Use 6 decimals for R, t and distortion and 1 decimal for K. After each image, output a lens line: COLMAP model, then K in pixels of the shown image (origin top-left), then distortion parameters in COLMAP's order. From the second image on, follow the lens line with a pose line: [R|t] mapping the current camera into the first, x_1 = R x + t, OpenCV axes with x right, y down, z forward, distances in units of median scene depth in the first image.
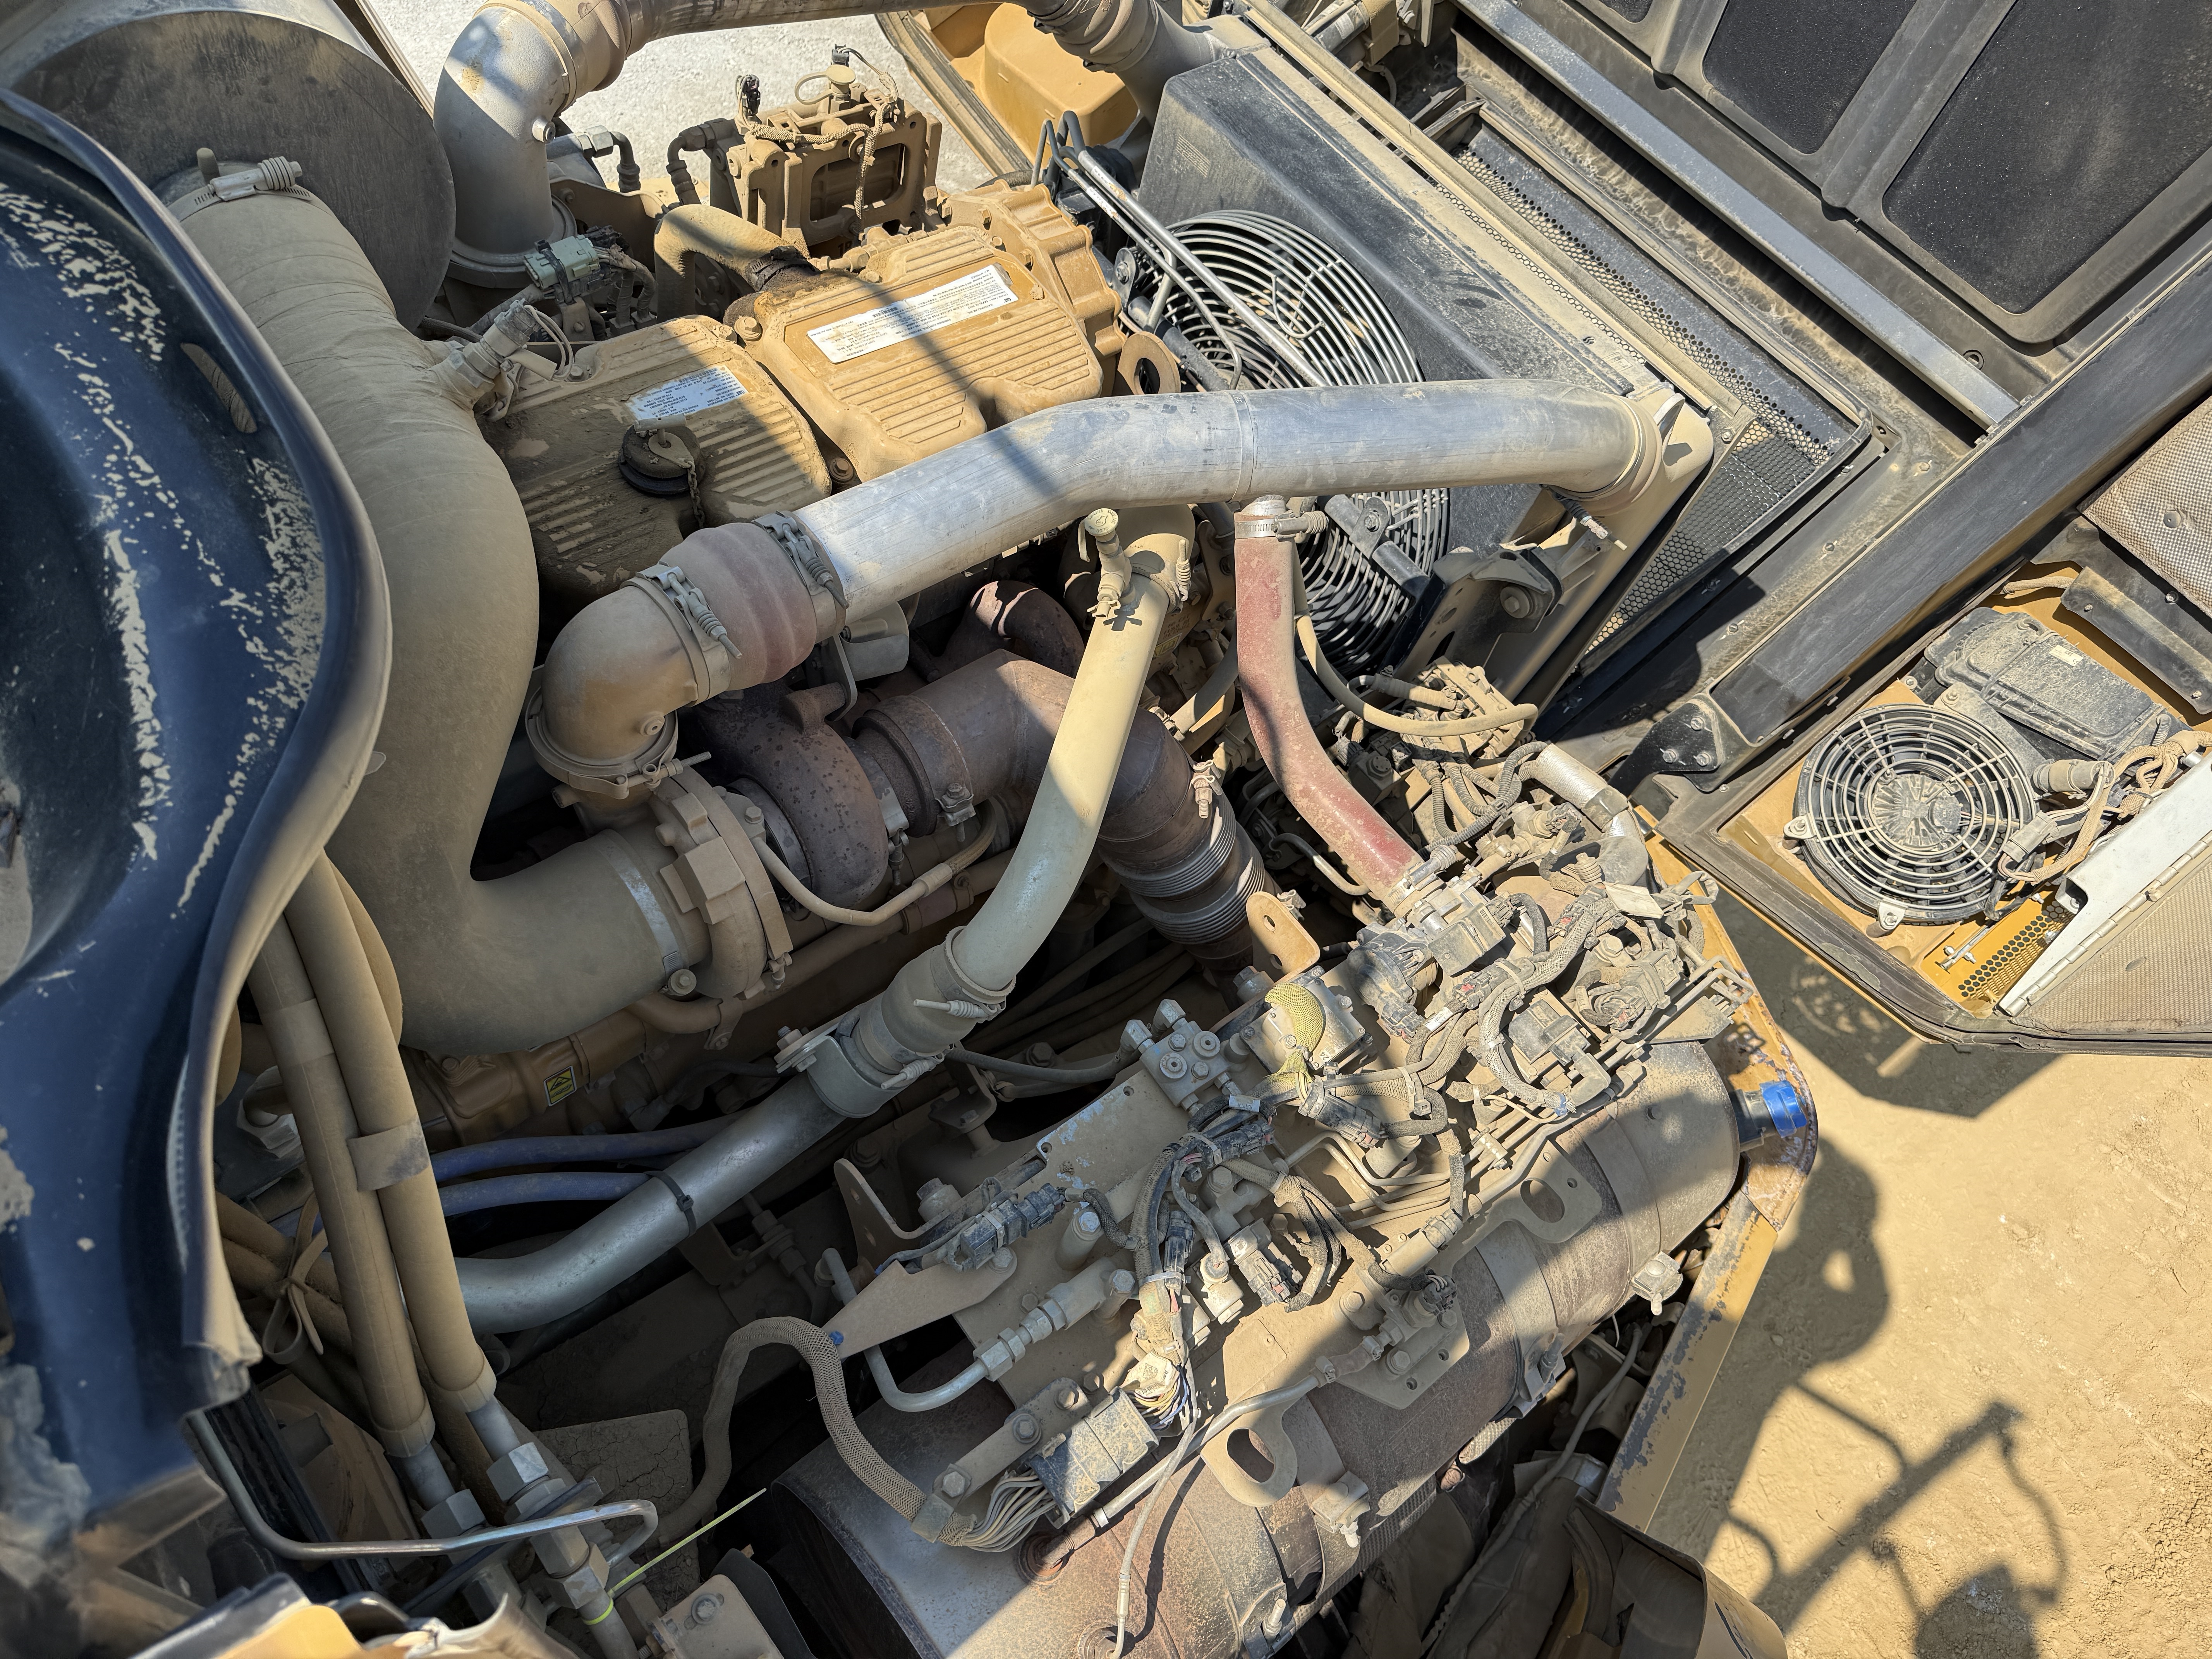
lens RADIAL K [[1550.9, 0, 1106.0], [0, 1550.9, 829.5], [0, 0, 1]] dist [-0.000286, 0.002552]
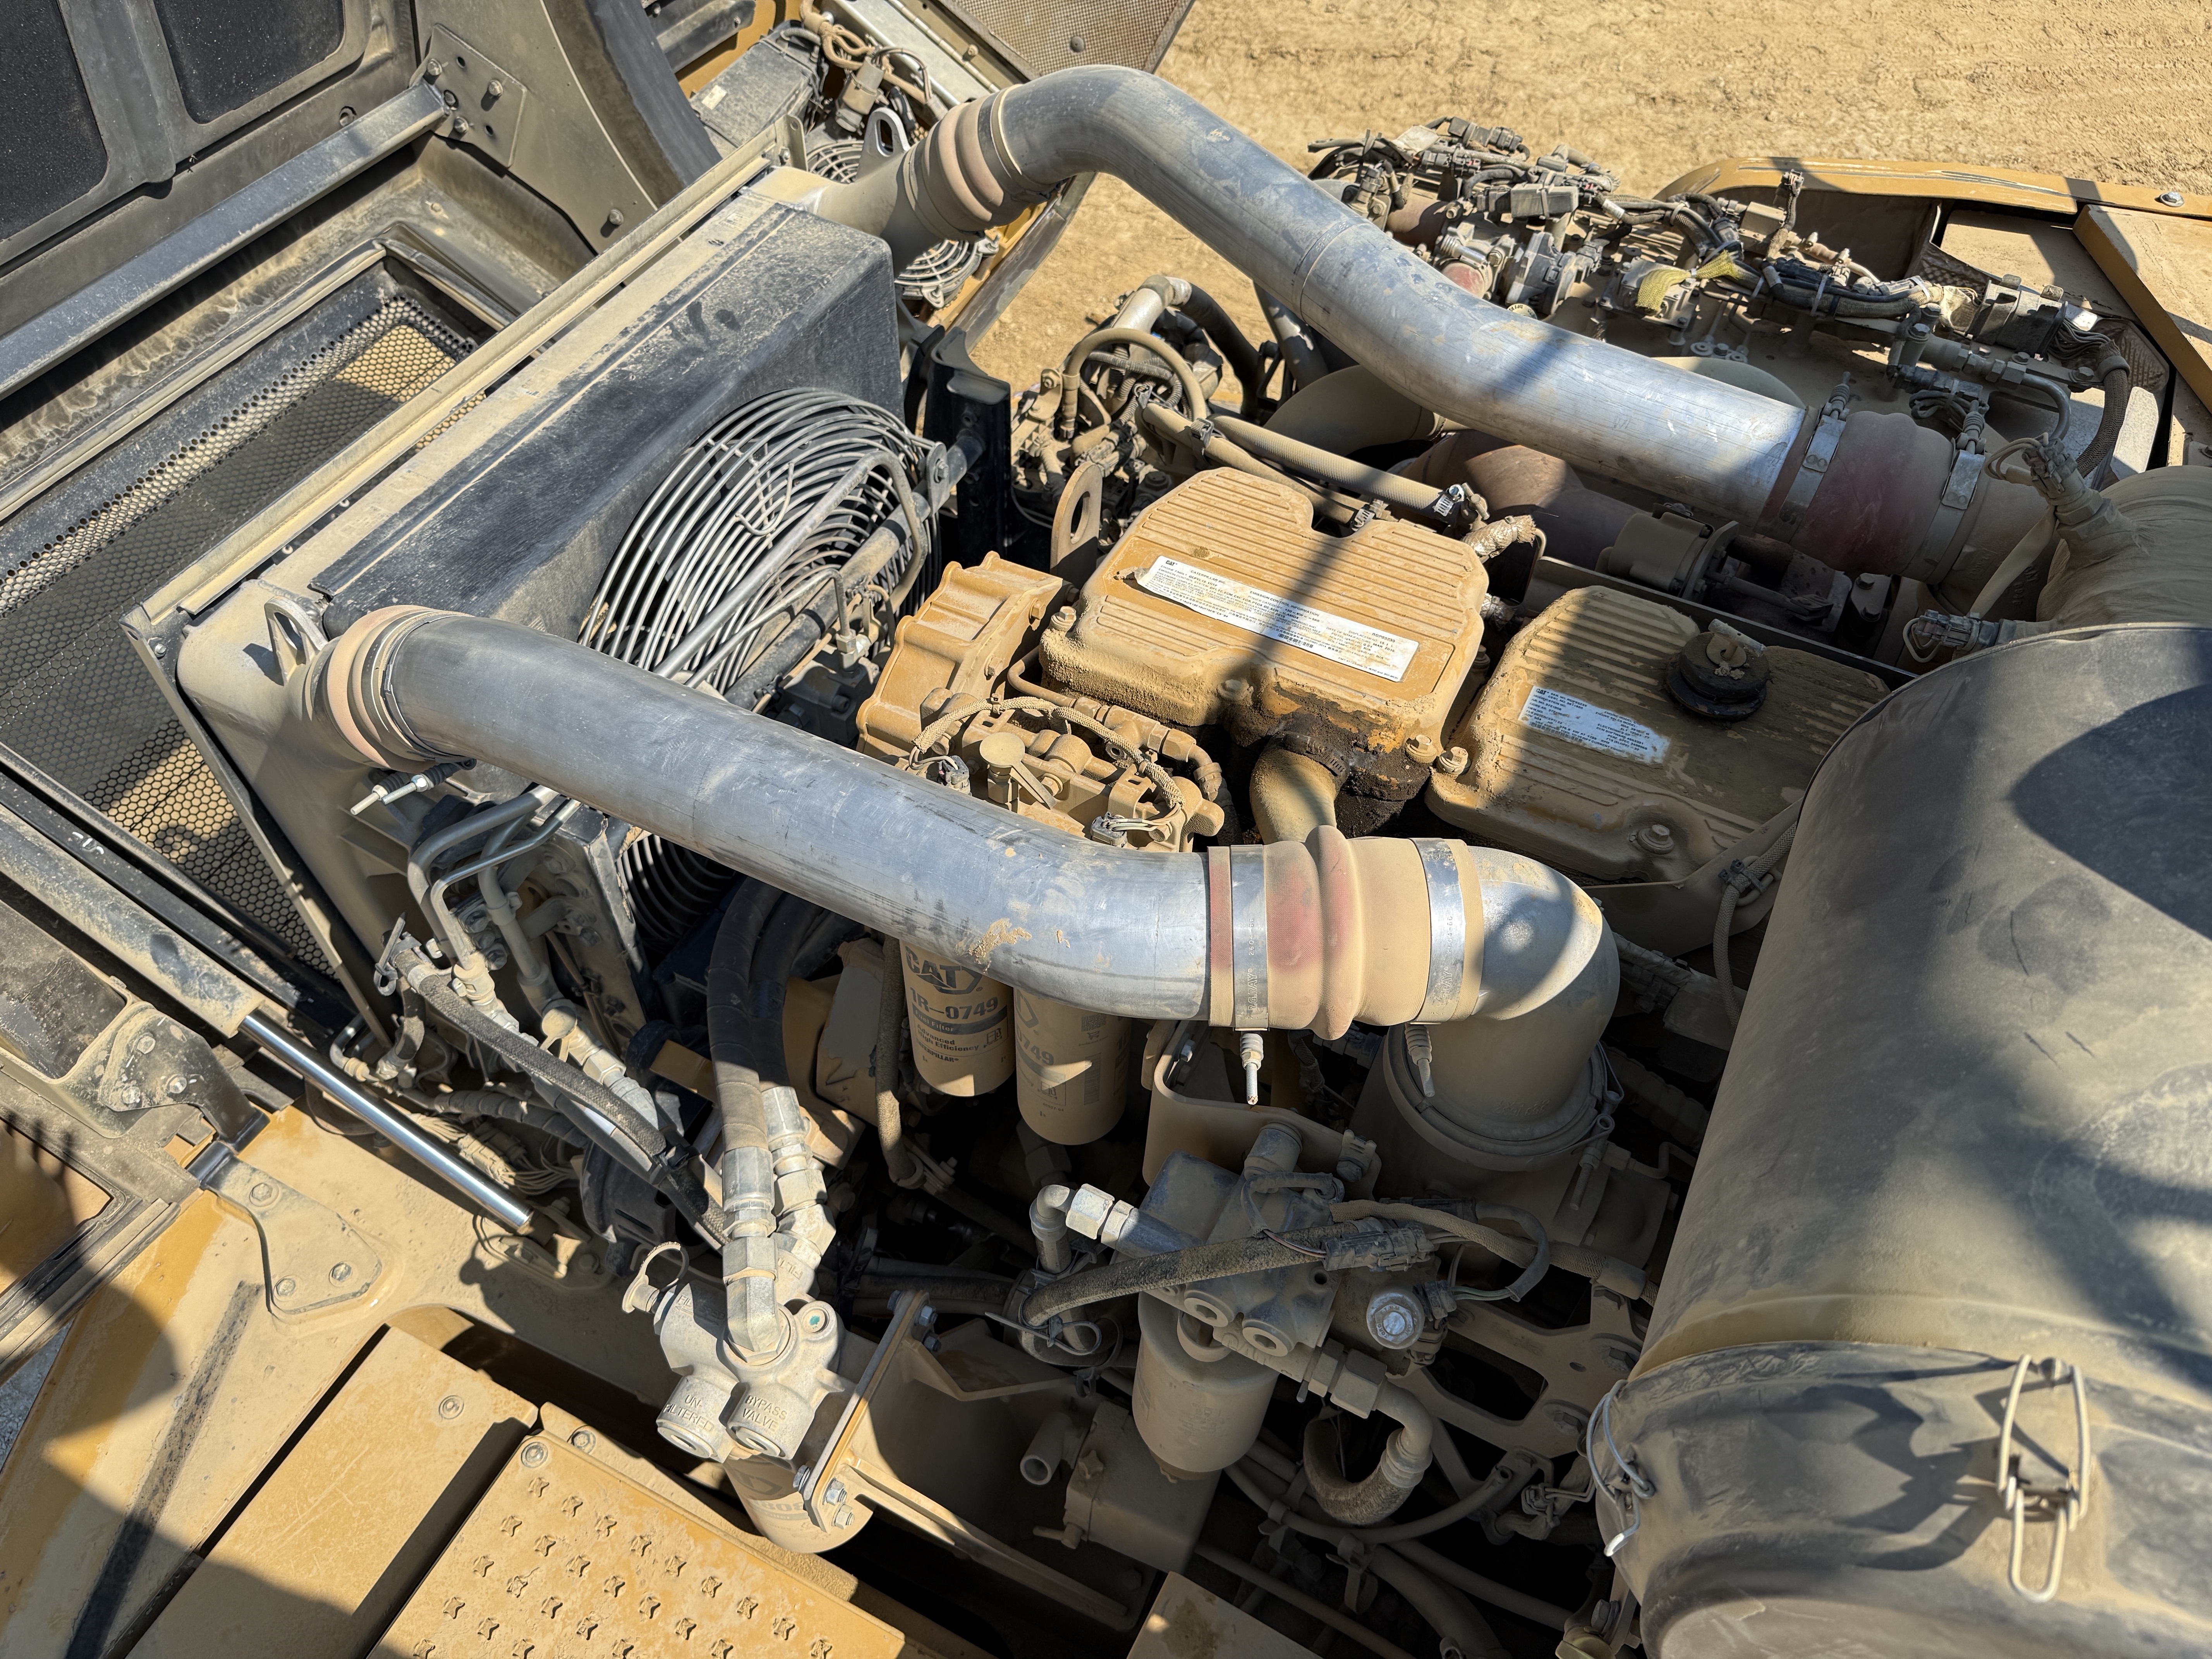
lens RADIAL K [[1550.9, 0, 1106.0], [0, 1550.9, 829.5], [0, 0, 1]] dist [-0.000286, 0.002552]
pose [[-0.379038, -0.840359, 0.387461, -0.326641], [0.719431, -0.004261, 0.694551, -0.626259], [-0.582021, 0.542013, 0.606196, 0.413183]]
